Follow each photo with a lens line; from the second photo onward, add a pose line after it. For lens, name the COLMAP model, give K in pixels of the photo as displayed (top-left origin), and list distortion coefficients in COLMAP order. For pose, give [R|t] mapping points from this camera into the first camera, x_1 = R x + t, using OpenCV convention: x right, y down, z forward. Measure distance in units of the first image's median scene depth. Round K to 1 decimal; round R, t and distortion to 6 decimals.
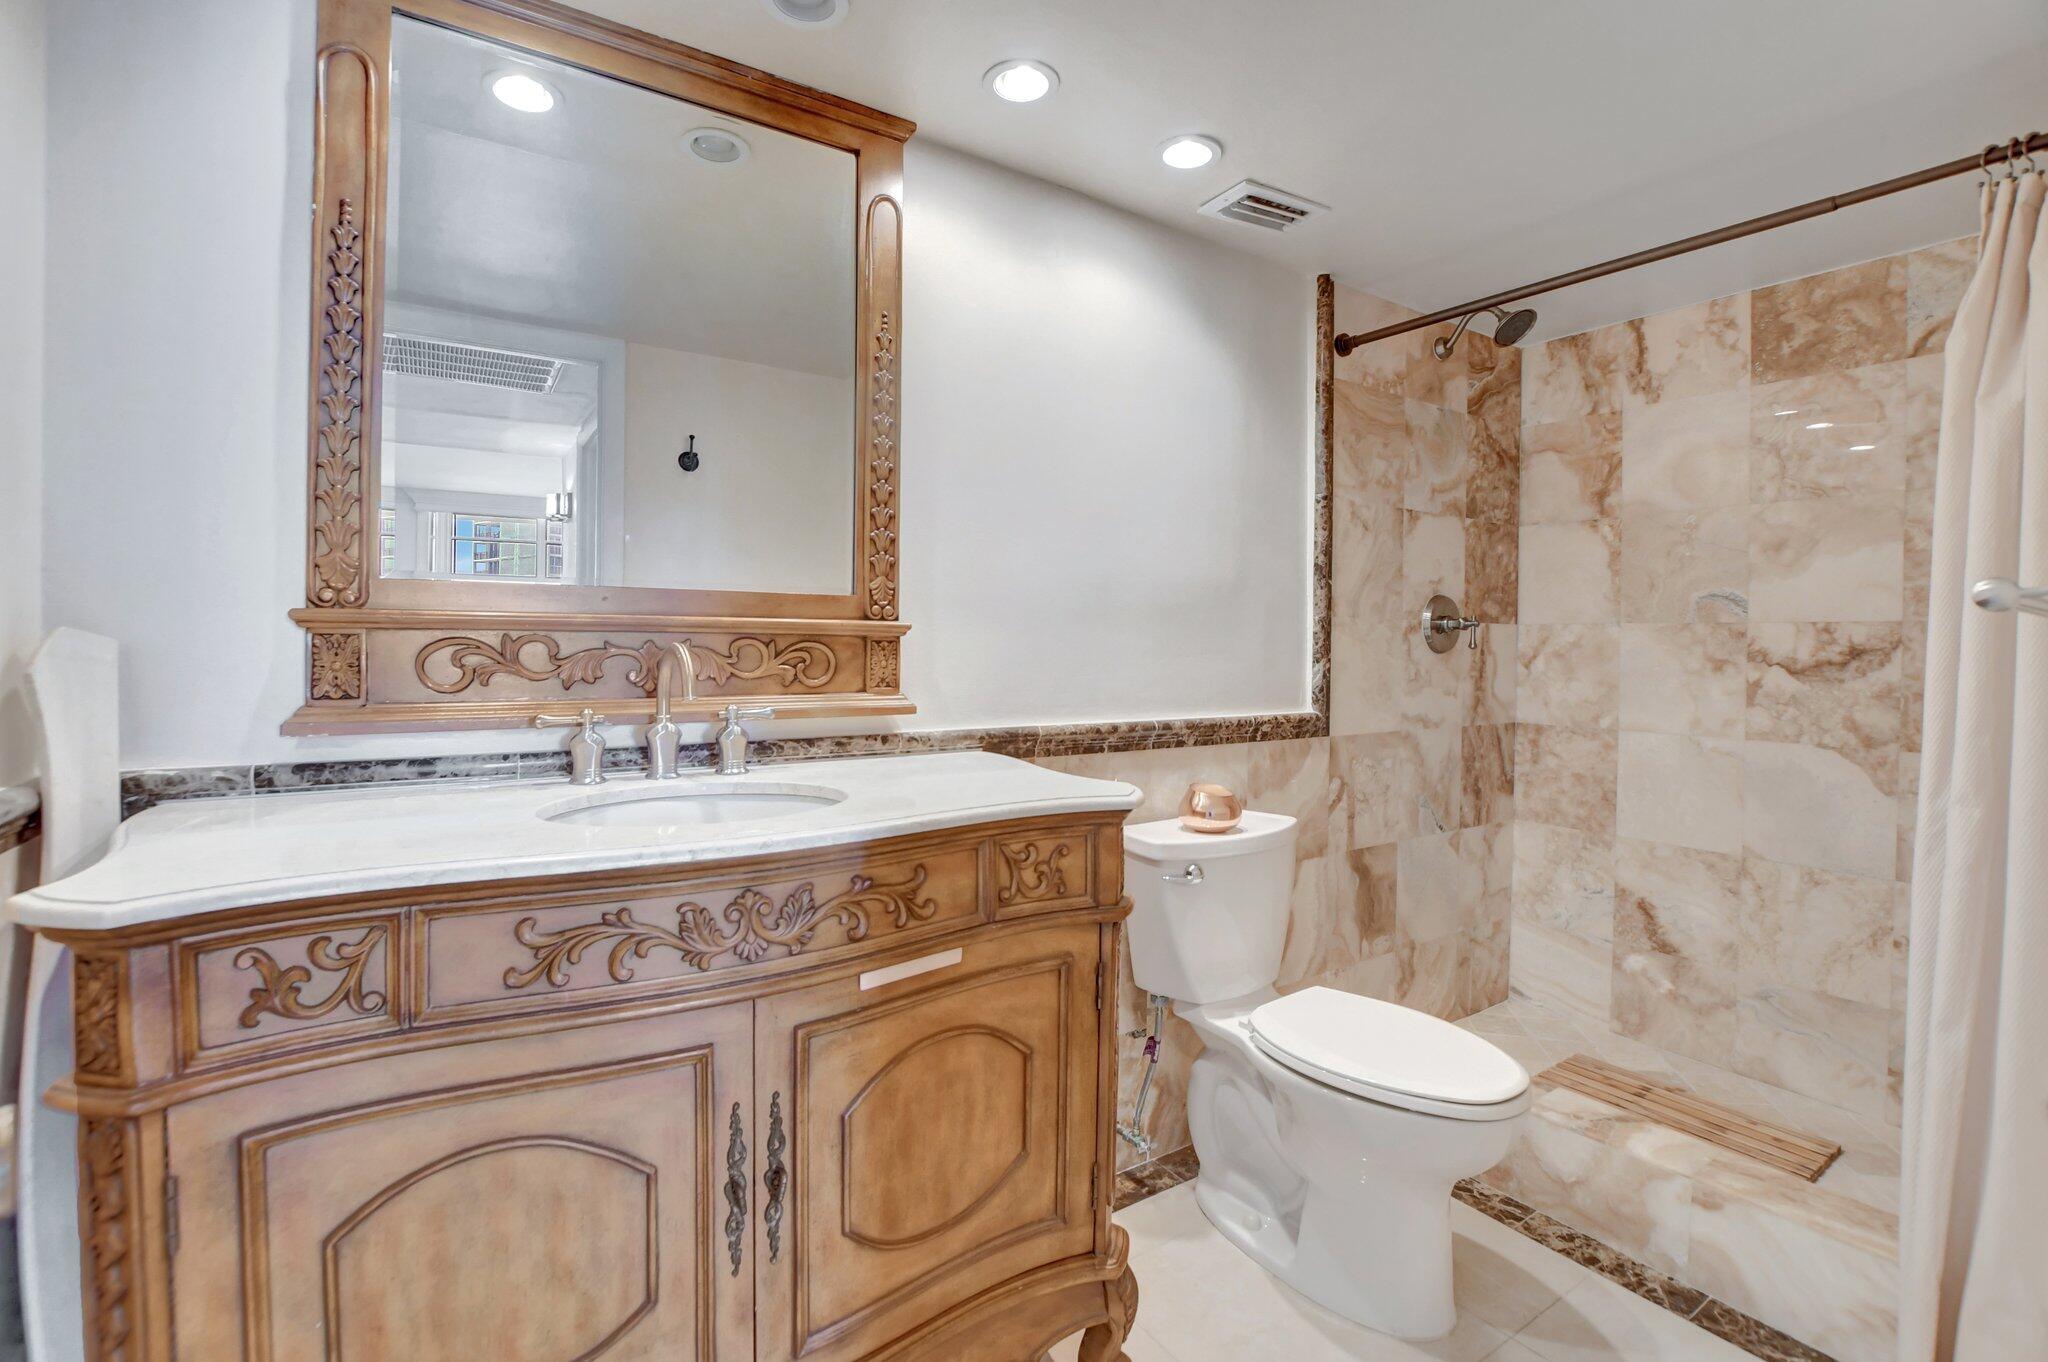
lens RADIAL K [[908.2, 0, 1026.1], [0, 908.2, 652.1], [0, 0, 1]] dist [-0.024085, 0.000598]
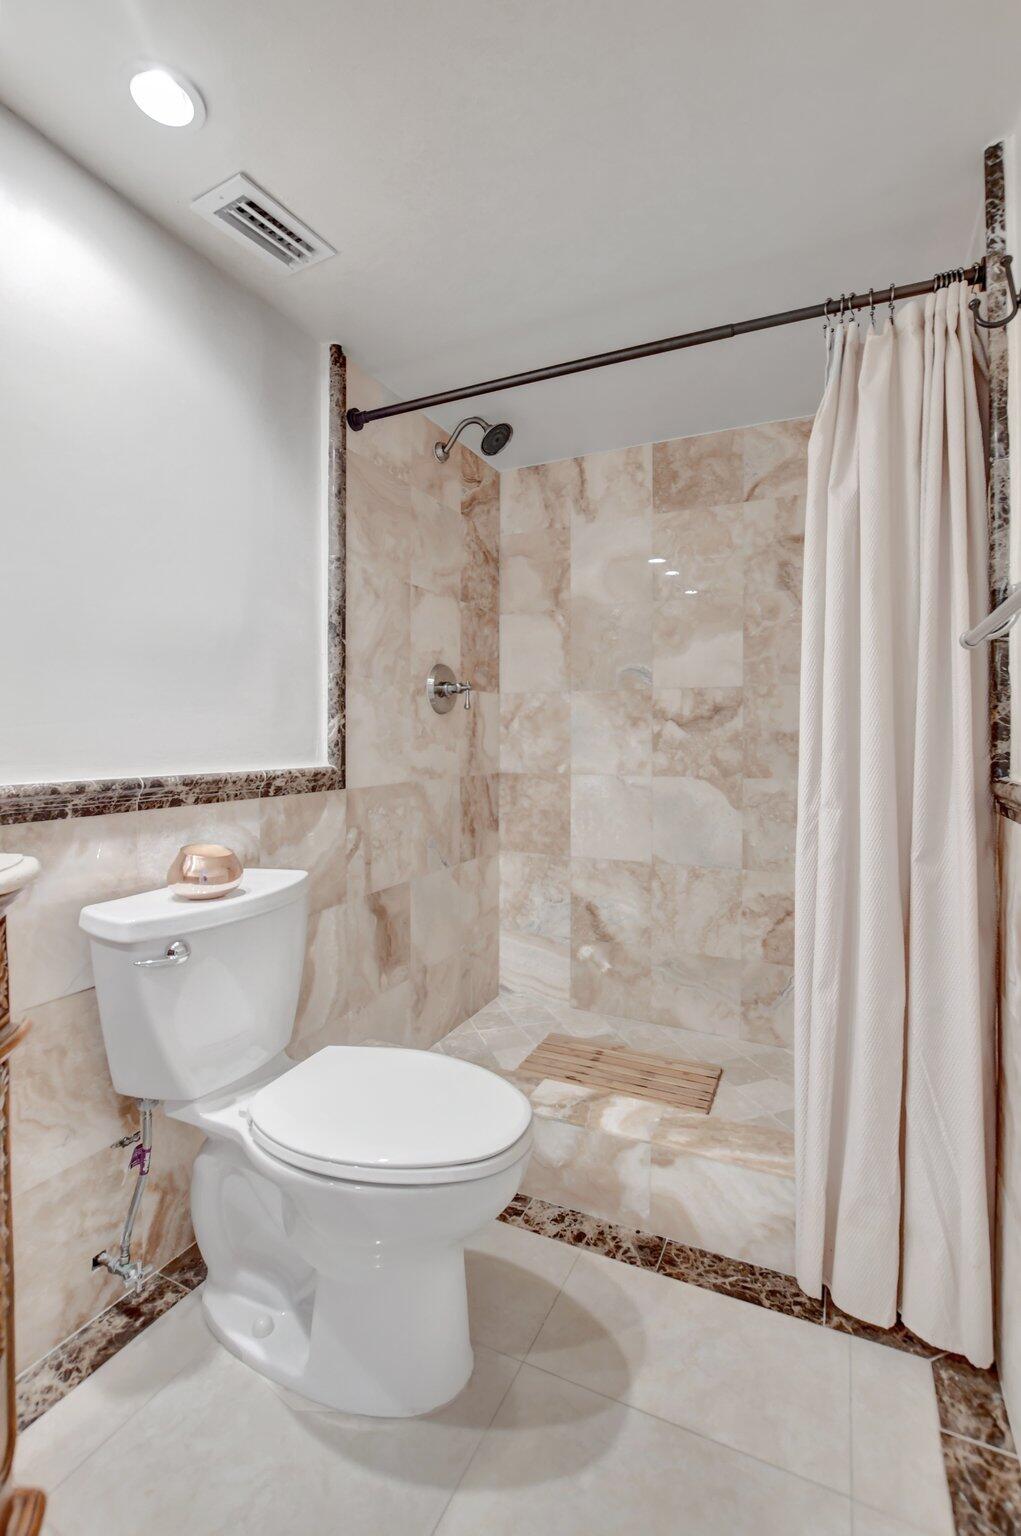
lens RADIAL K [[670.0, 0, 515.5], [0, 670.0, 735.4], [0, 0, 1]] dist [-0.035703, 0.000331]
pose [[0.859144, -0.011247, 0.511611, 0.125181], [0.016089, 0.999858, -0.005037, 0.043965], [-0.511482, 0.012558, 0.859202, 0.269406]]
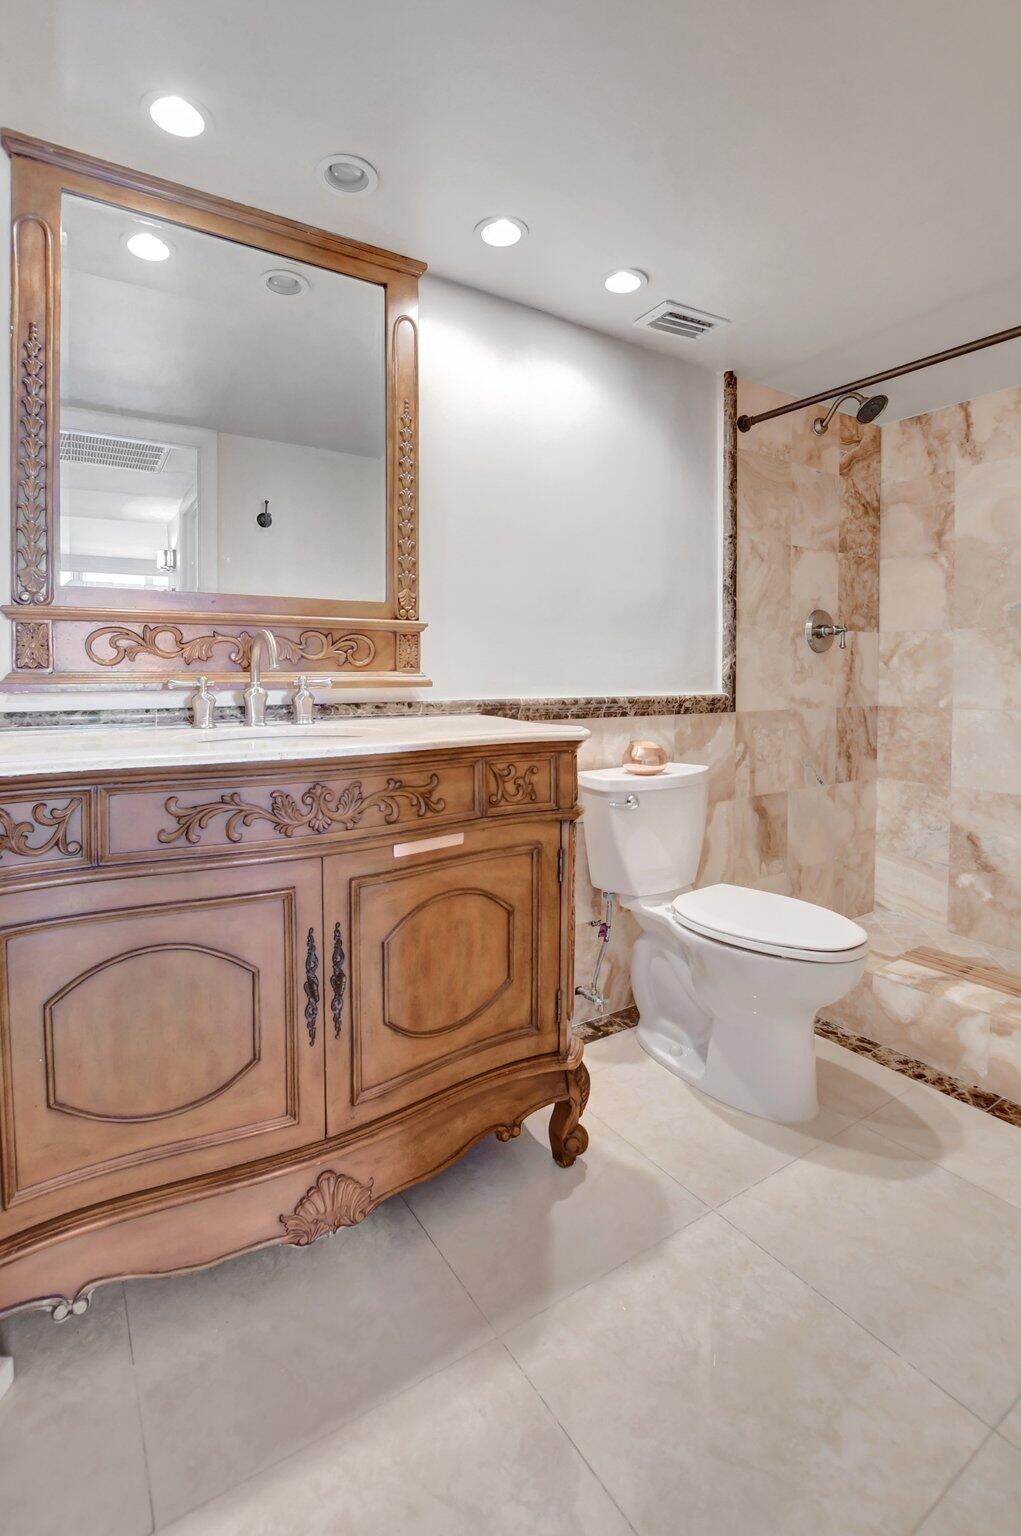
lens RADIAL K [[704.2, 0, 510.1], [0, 704.2, 691.6], [0, 0, 1]] dist [-0.024652, 0.000567]
pose [[0.999831, -0.009341, -0.015805, 0.014002], [0.009584, 0.999836, 0.015362, 0.049487], [0.015659, -0.015511, 0.999757, -0.073228]]
